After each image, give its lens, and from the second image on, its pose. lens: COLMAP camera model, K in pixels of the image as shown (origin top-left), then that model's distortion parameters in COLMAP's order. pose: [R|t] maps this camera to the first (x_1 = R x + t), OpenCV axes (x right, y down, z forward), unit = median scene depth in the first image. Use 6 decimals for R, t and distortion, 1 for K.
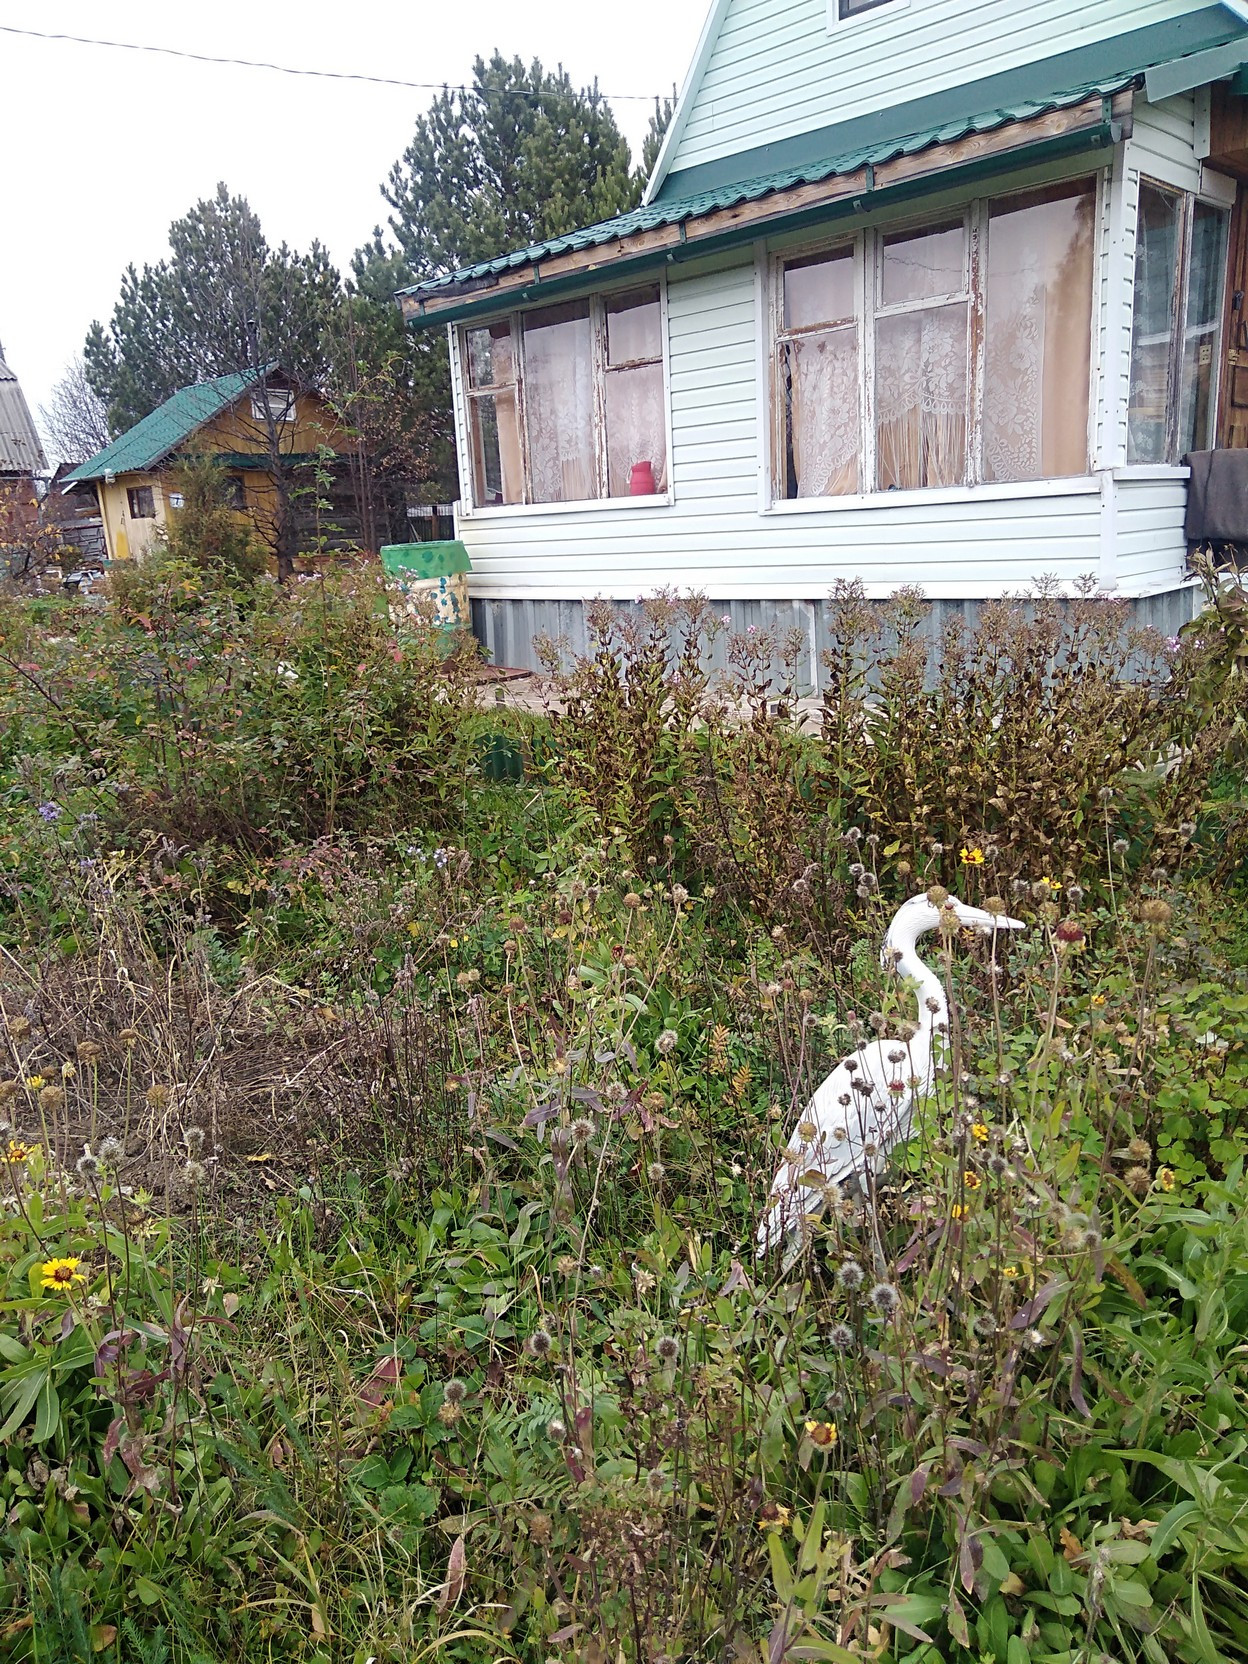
lens RADIAL K [[1202.9, 0, 624.0], [0, 1202.9, 832.0], [0, 0, 1]] dist [0.081498, -0.147522]
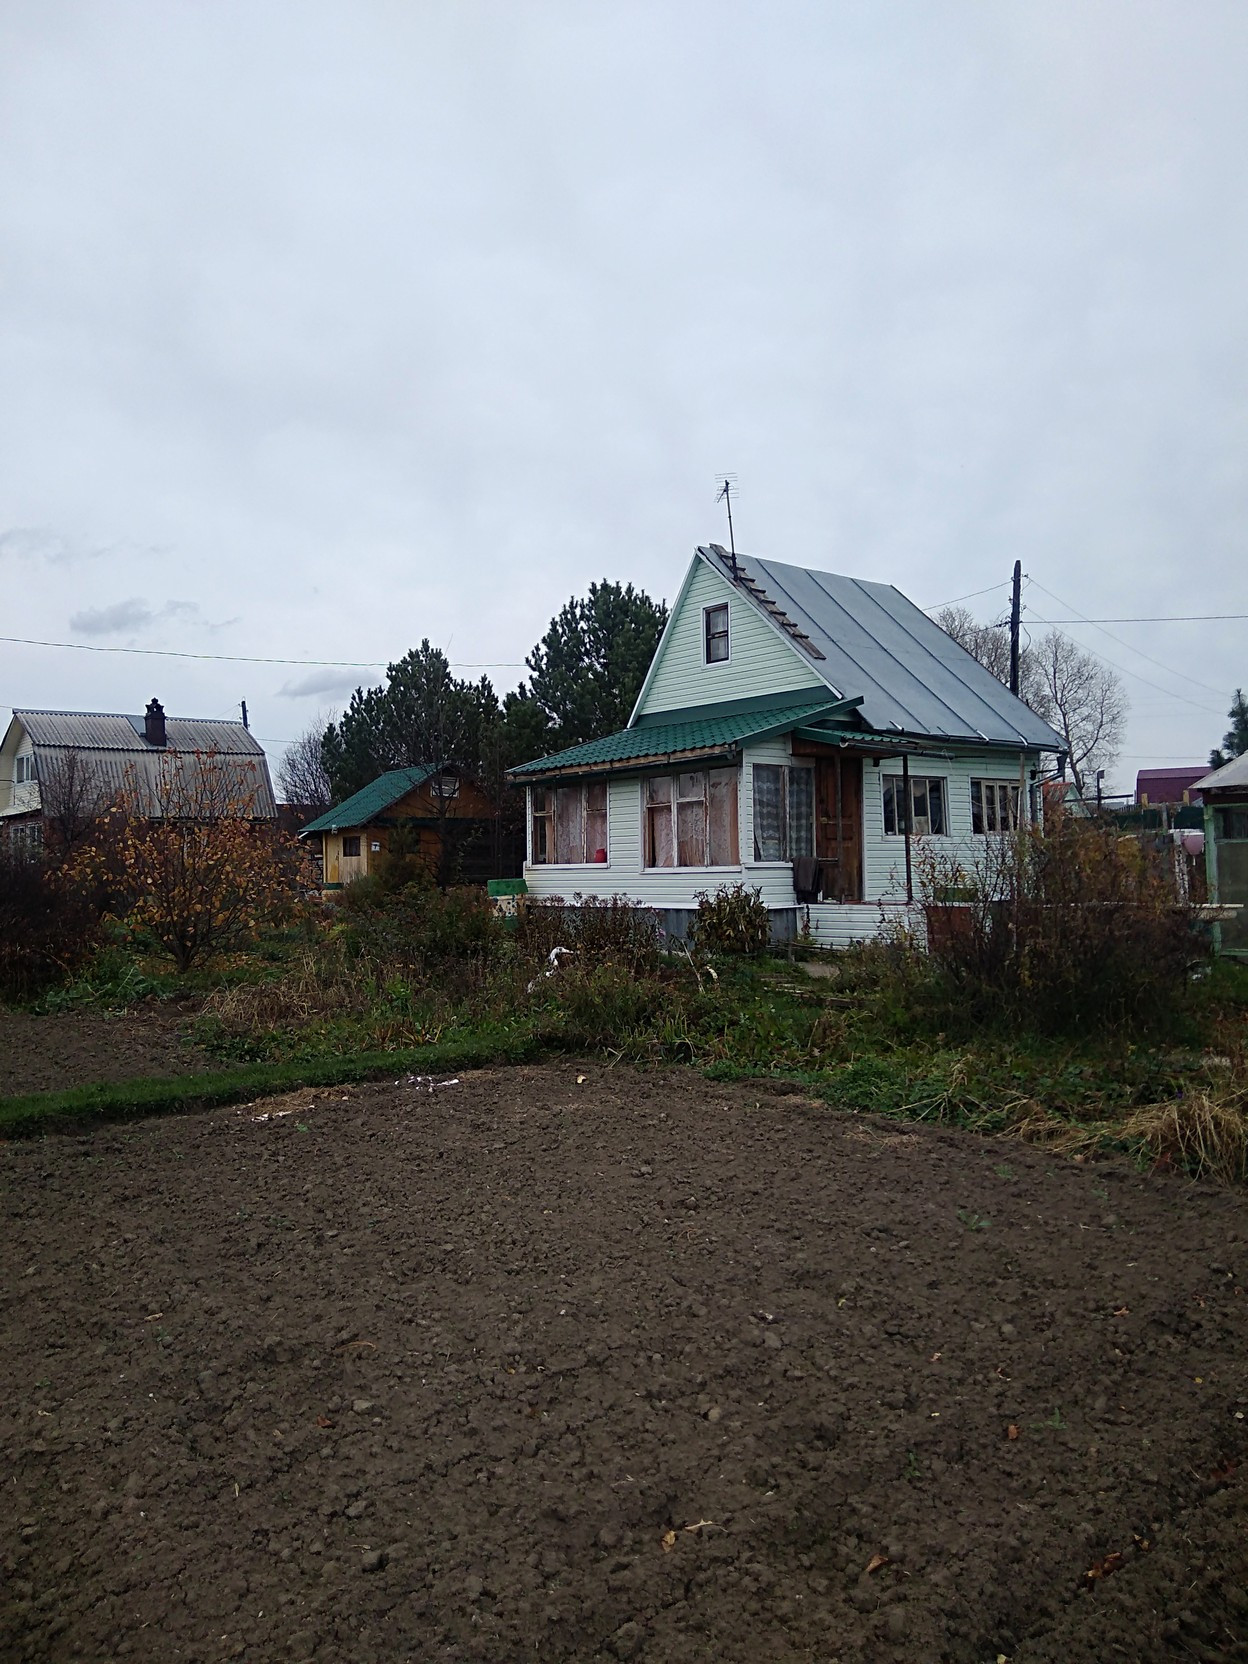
lens RADIAL K [[1235.3, 0, 625.5], [0, 1235.3, 836.2], [0, 0, 1]] dist [0.014848, -0.004268]
pose [[0.992591, 0.034262, -0.116575, 0.119960], [-0.064413, 0.961889, -0.265746, 0.104070], [0.103027, 0.271286, 0.956969, -0.445238]]
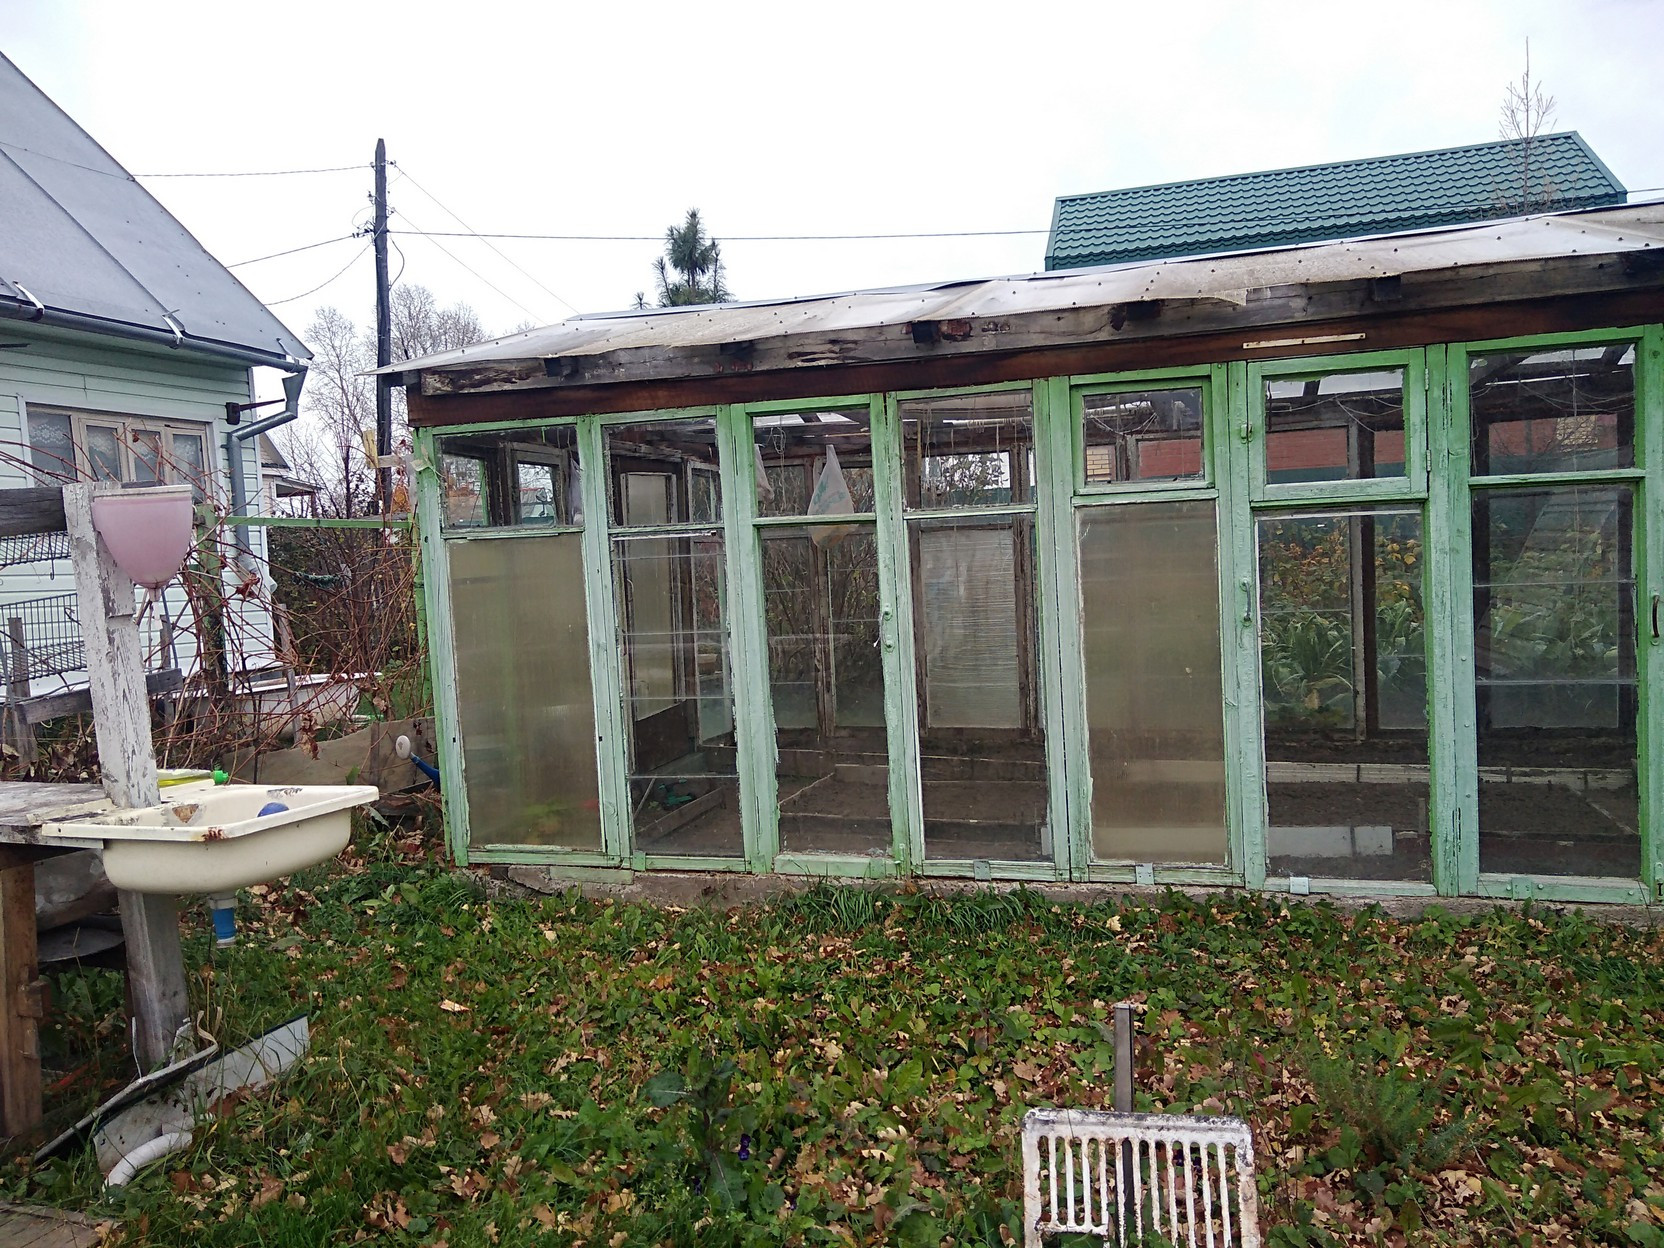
lens RADIAL K [[1235.3, 0, 839.3], [0, 1235.3, 629.4], [0, 0, 1]] dist [0.014848, -0.004268]
pose [[0.909715, -0.008504, 0.415145, 0.322680], [0.099174, 0.975305, -0.197342, -0.018589], [-0.403215, 0.220697, 0.888094, -0.013230]]
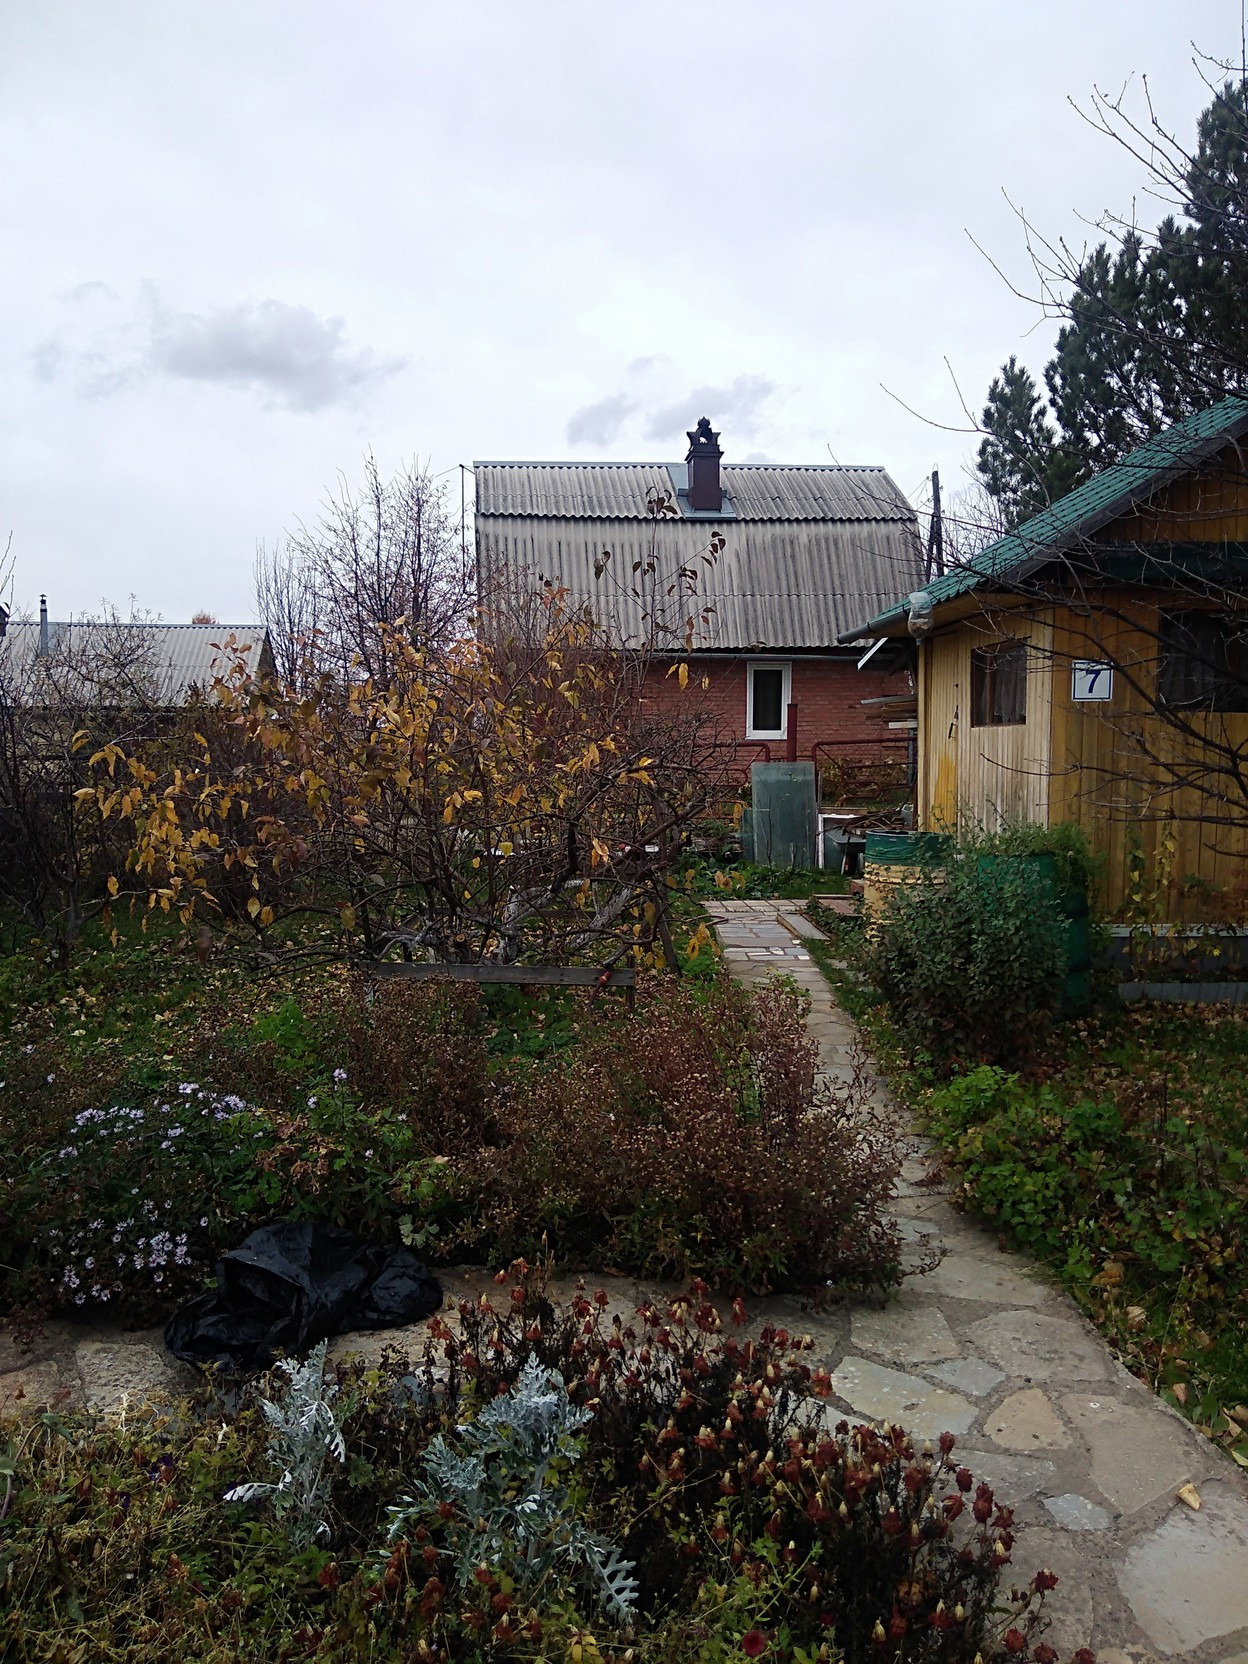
lens RADIAL K [[1235.3, 0, 625.5], [0, 1235.3, 836.2], [0, 0, 1]] dist [0.014848, -0.004268]
pose [[0.743927, 0.100276, -0.660695, -0.236373], [-0.202963, 0.975878, -0.080420, -0.180064], [0.636694, 0.193923, 0.746334, 0.681214]]
